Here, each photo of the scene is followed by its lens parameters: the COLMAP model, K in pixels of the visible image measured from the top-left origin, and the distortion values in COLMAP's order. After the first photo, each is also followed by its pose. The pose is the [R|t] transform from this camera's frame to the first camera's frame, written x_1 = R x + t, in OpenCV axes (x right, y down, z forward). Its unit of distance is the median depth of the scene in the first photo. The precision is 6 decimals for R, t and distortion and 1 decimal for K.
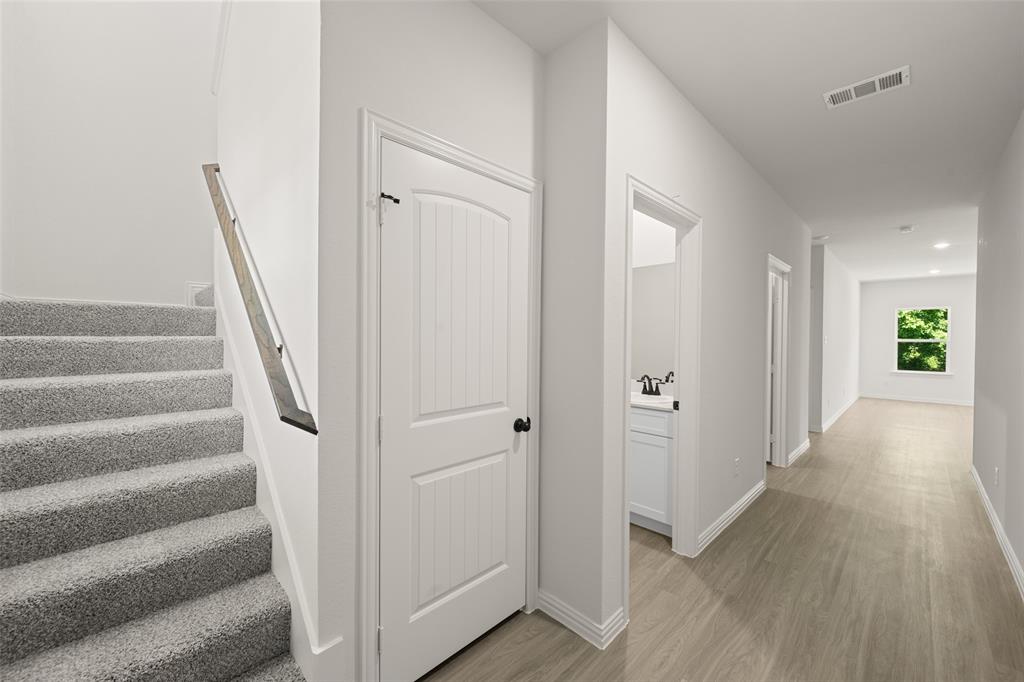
lens RADIAL K [[401.7, 0, 512.0], [0, 401.7, 341.0], [0, 0, 1]] dist [0.001233, 0.000234]
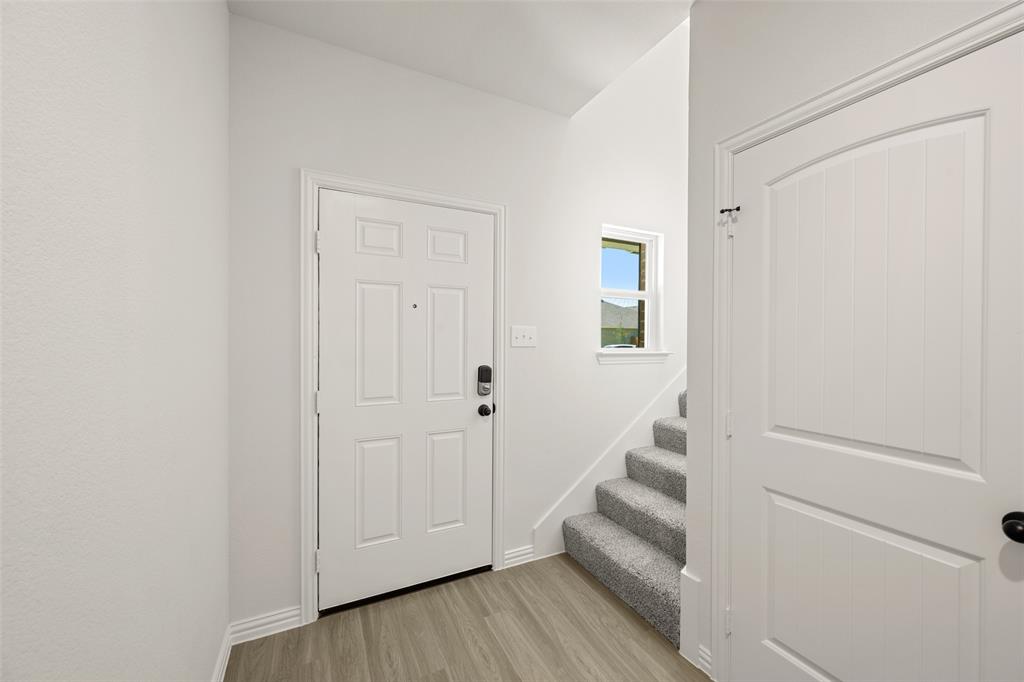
lens RADIAL K [[401.7, 0, 512.0], [0, 401.7, 341.0], [0, 0, 1]] dist [0.001233, 0.000234]
pose [[-0.313808, -0.001523, -0.949485, 0.760395], [-0.015846, 0.999868, 0.003634, -0.000715], [0.949354, 0.016186, -0.313791, 0.666834]]
